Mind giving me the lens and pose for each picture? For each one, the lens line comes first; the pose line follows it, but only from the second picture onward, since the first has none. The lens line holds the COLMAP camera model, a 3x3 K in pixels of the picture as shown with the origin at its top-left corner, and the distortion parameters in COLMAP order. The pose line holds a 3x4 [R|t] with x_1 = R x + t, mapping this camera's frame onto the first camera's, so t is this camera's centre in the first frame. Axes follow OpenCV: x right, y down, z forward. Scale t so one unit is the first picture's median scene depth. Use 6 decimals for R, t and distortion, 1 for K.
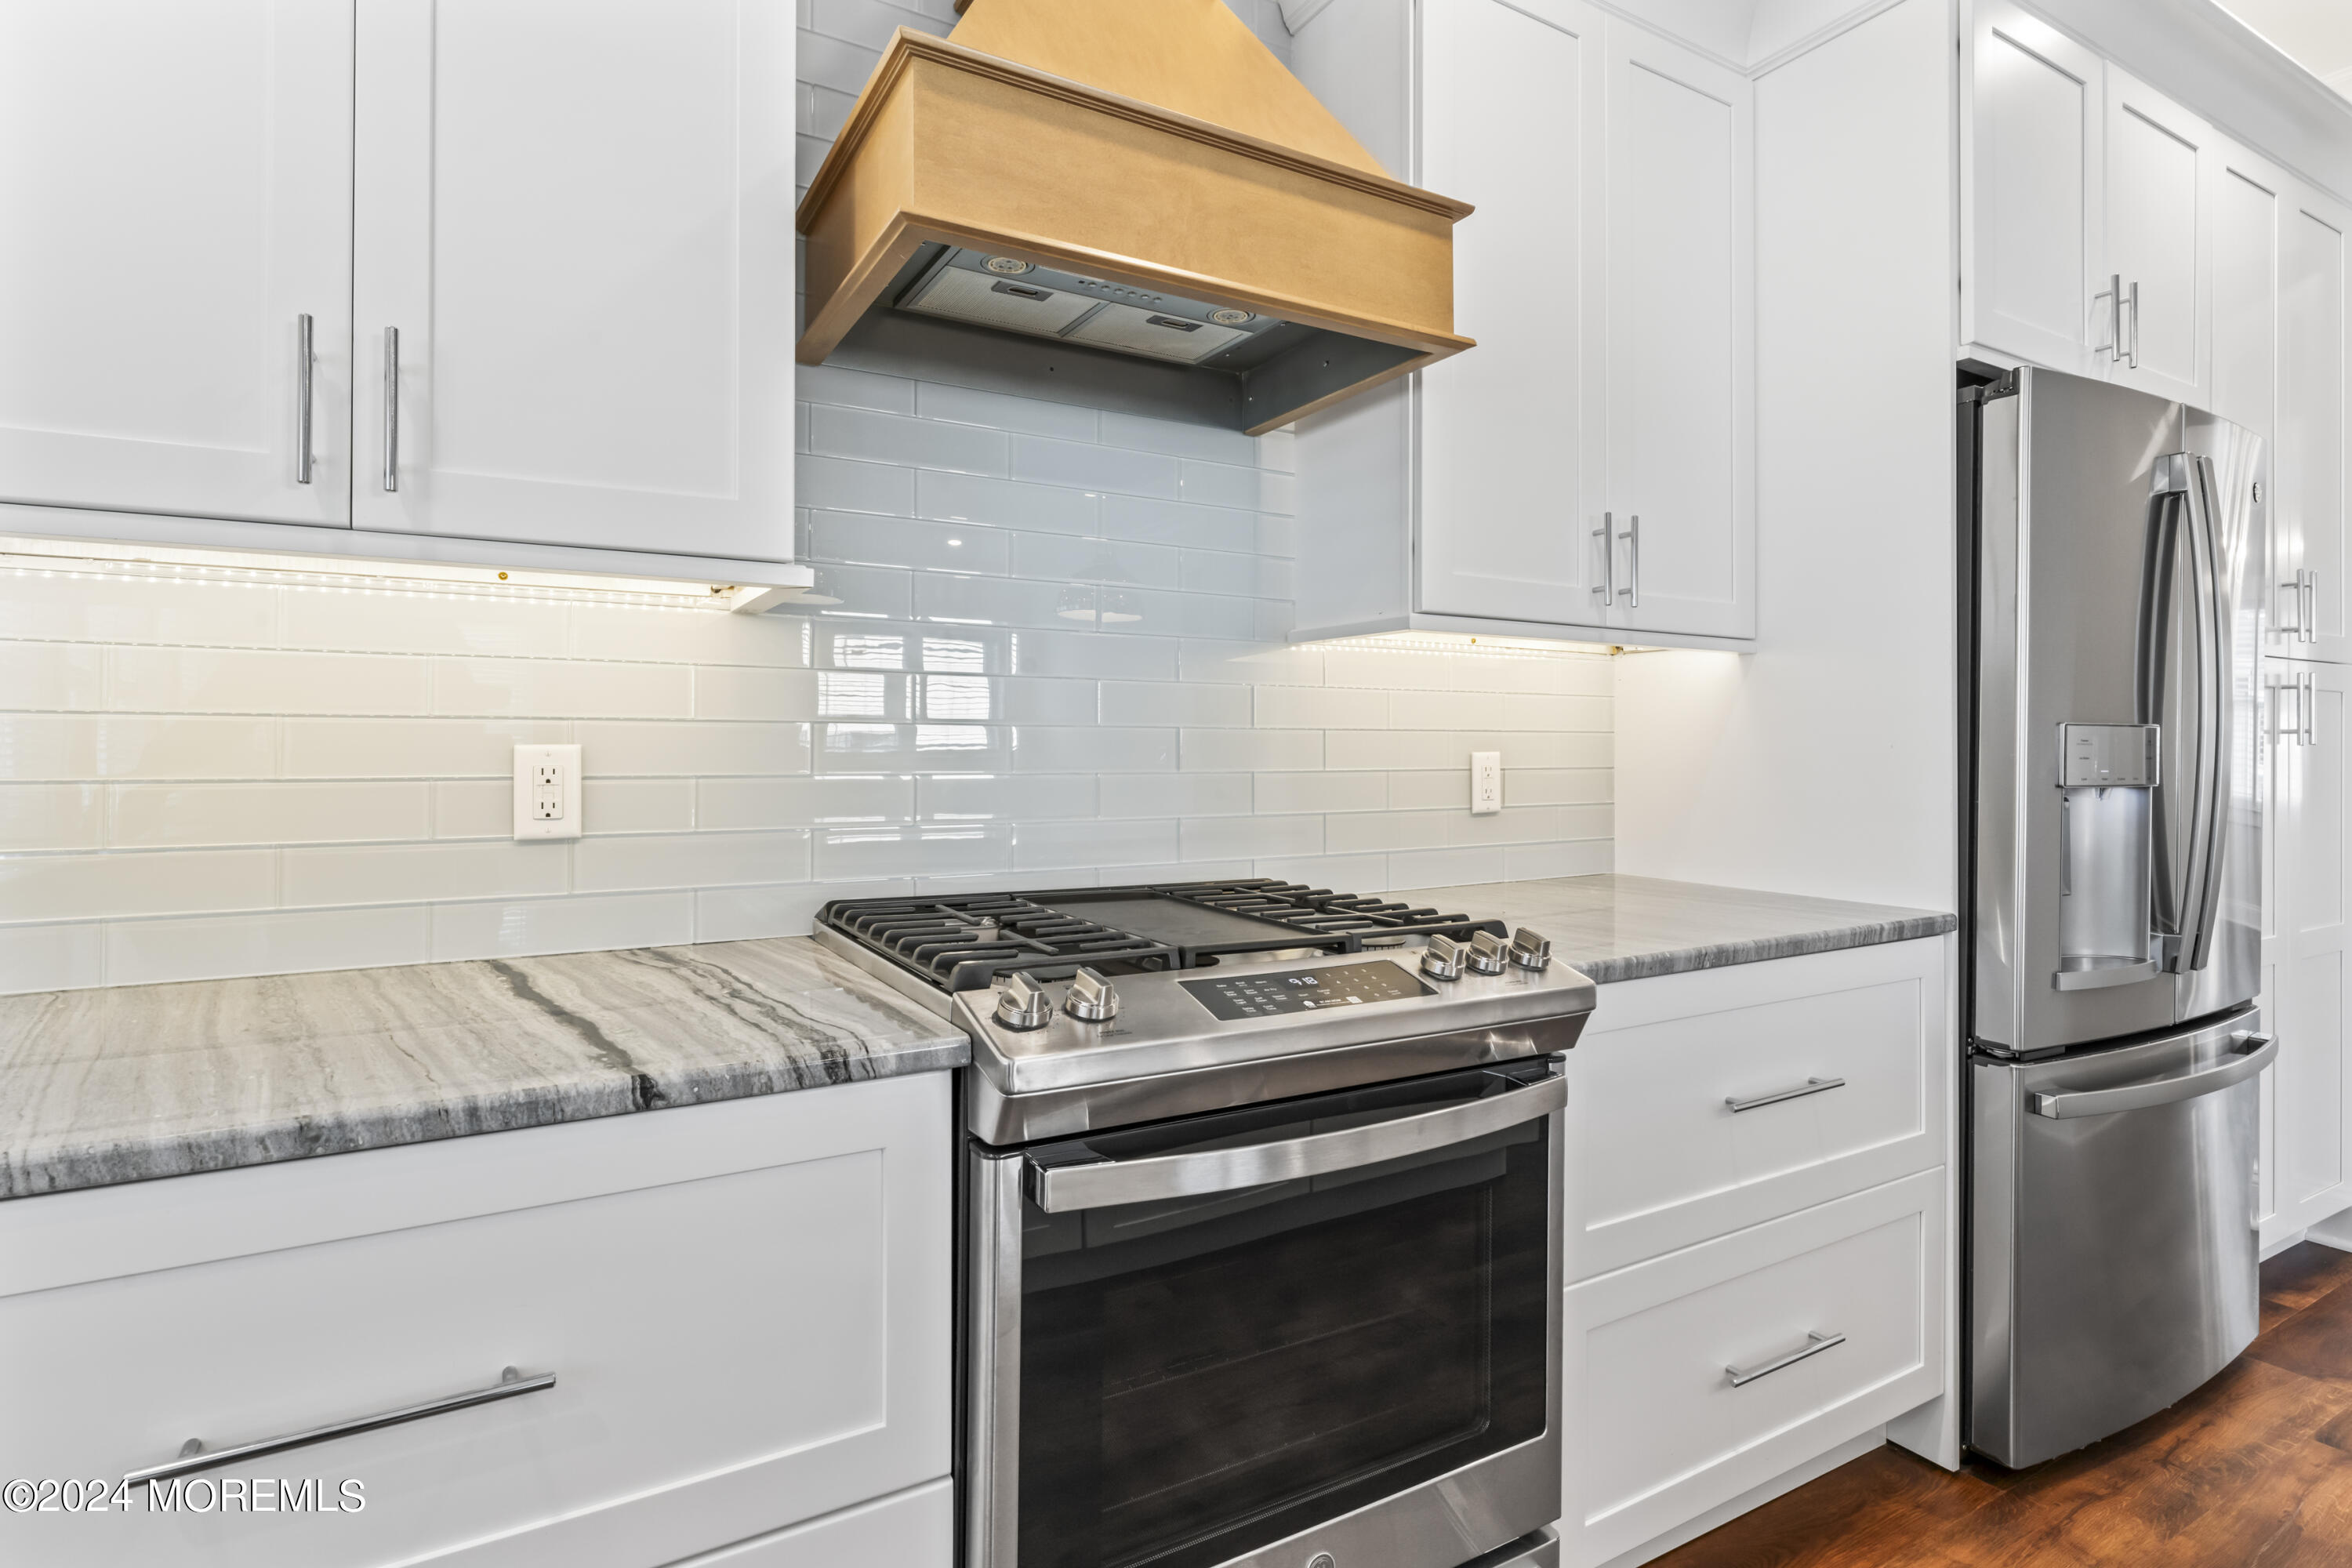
lens RADIAL K [[1211.5, 0, 1173.2], [0, 1211.5, 769.3], [0, 0, 1]] dist [0.004121, 0.000538]
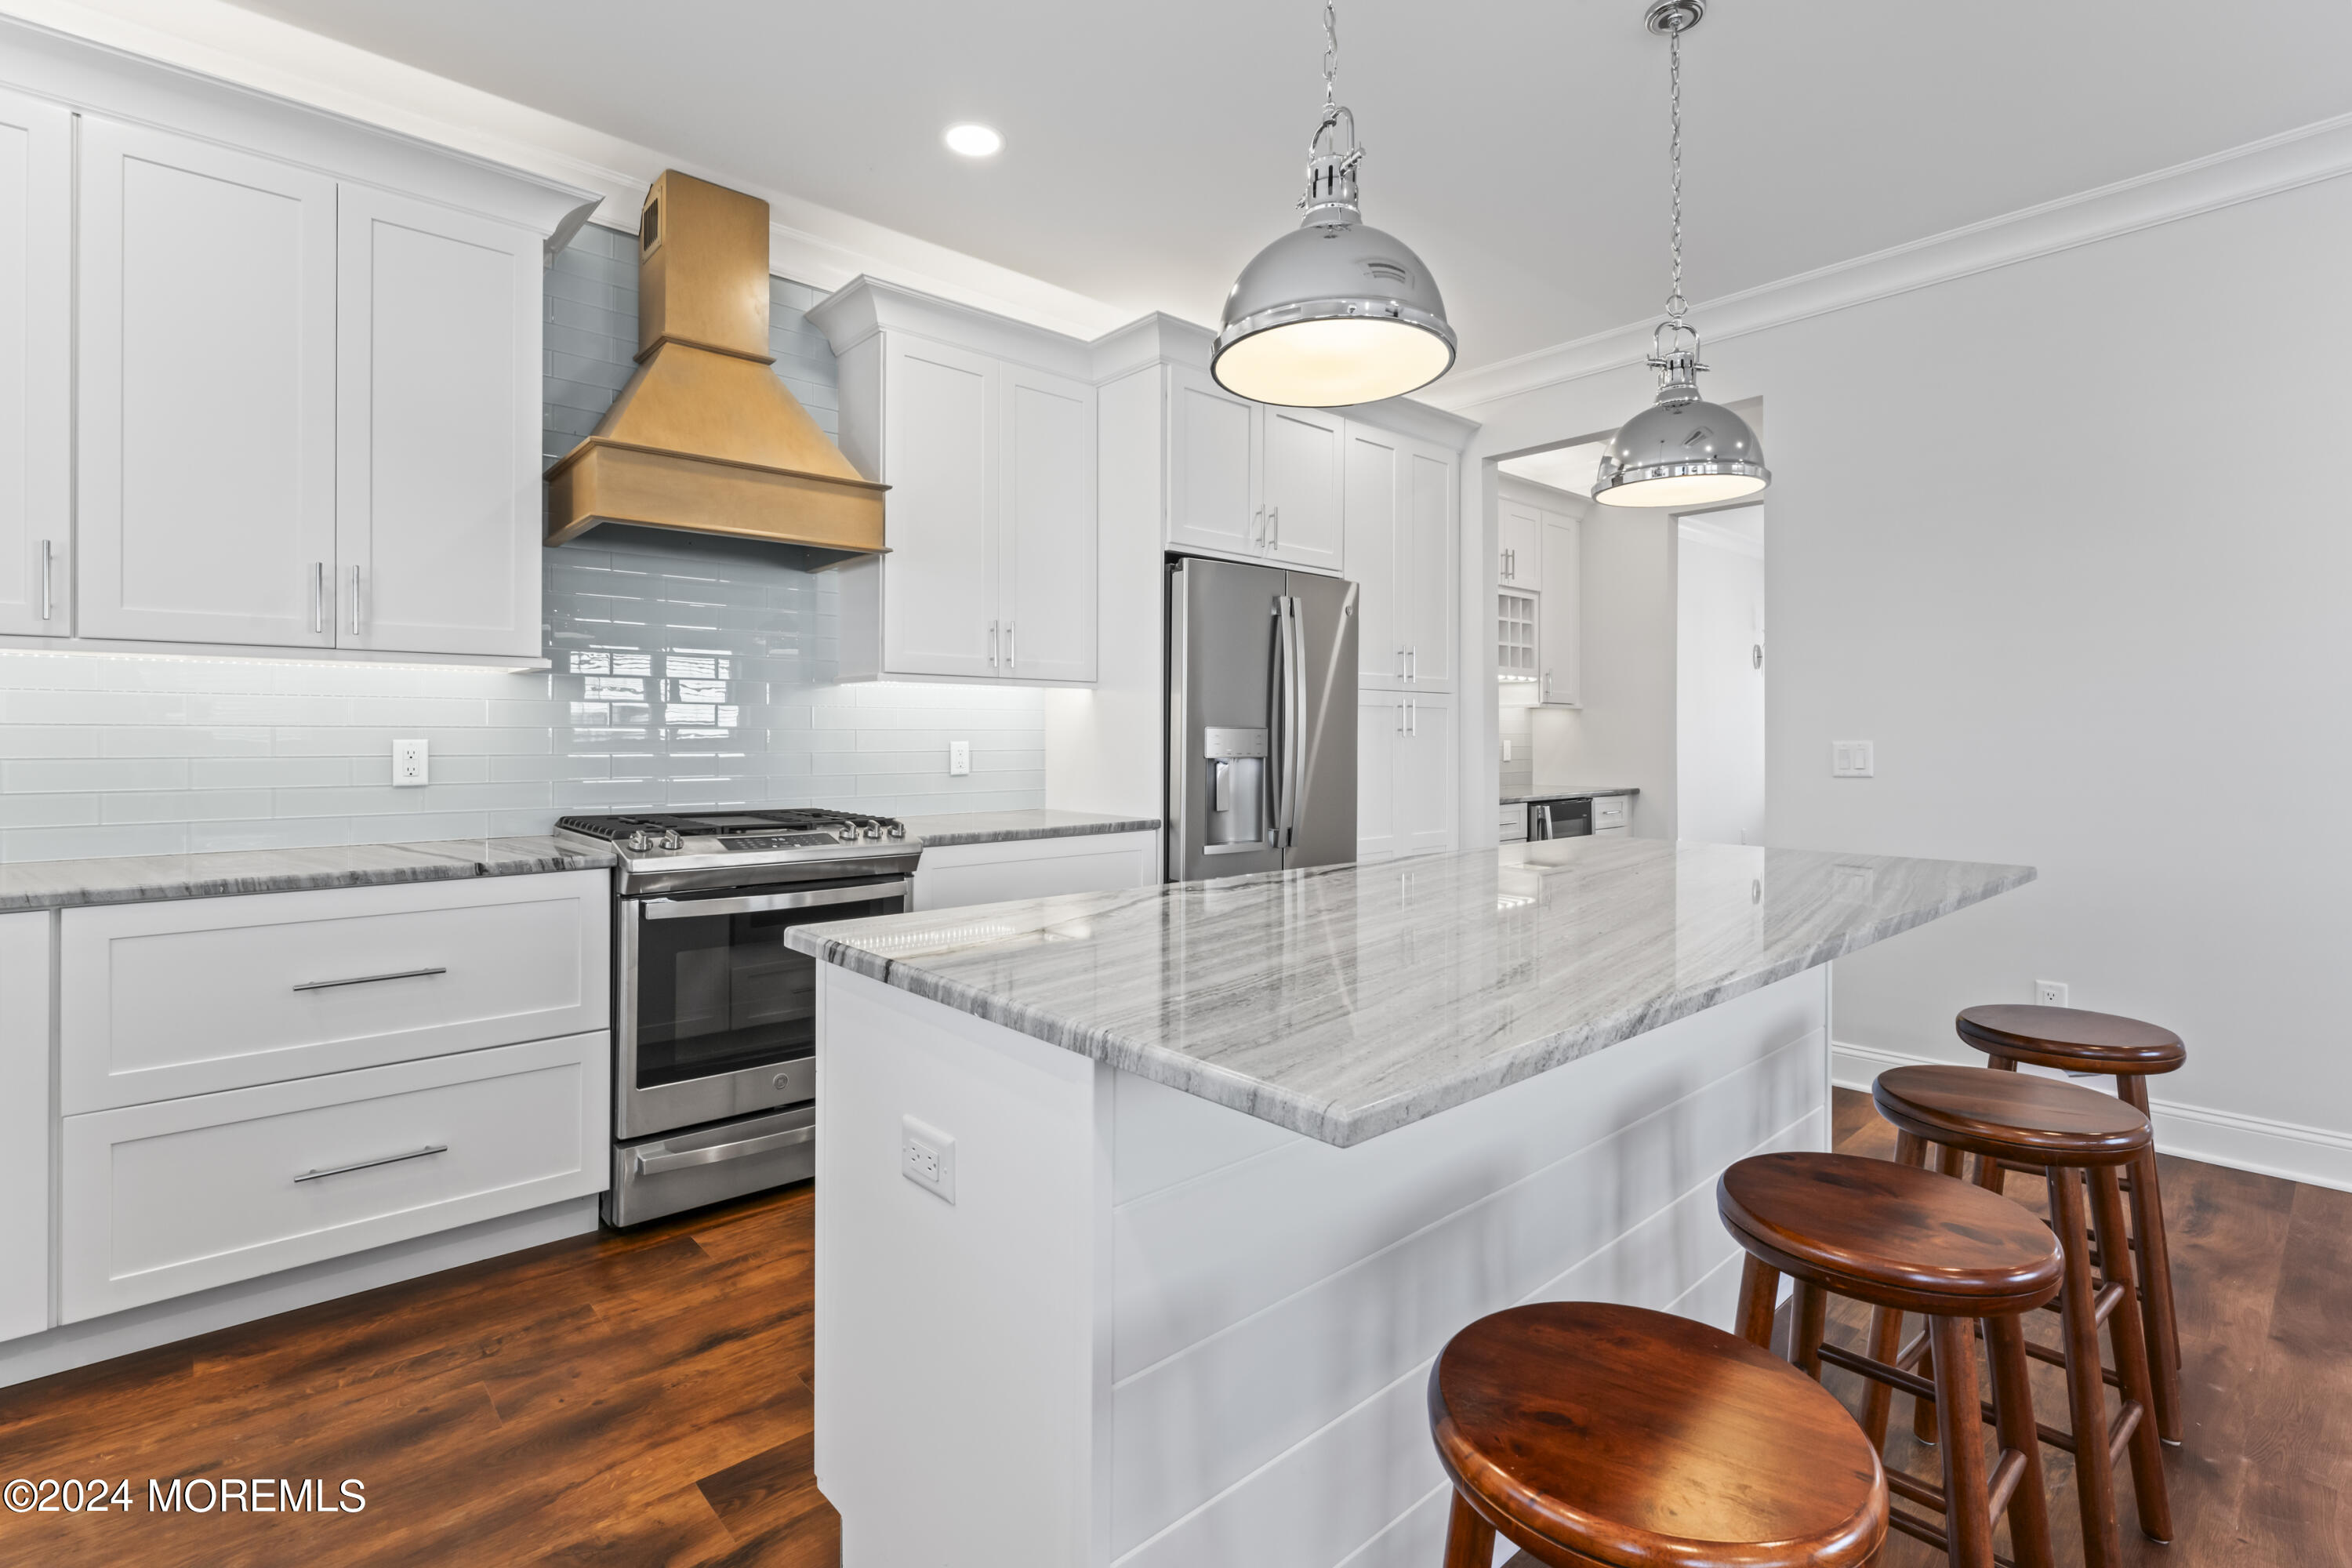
lens RADIAL K [[1089.0, 0, 1163.1], [0, 1089.0, 752.8], [0, 0, 1]] dist [-0.003427, -0.000520]
pose [[0.978968, -0.005500, 0.203940, 0.341614], [0.006668, 0.999965, -0.005039, 0.018607], [-0.203905, 0.006293, 0.978971, -1.025033]]
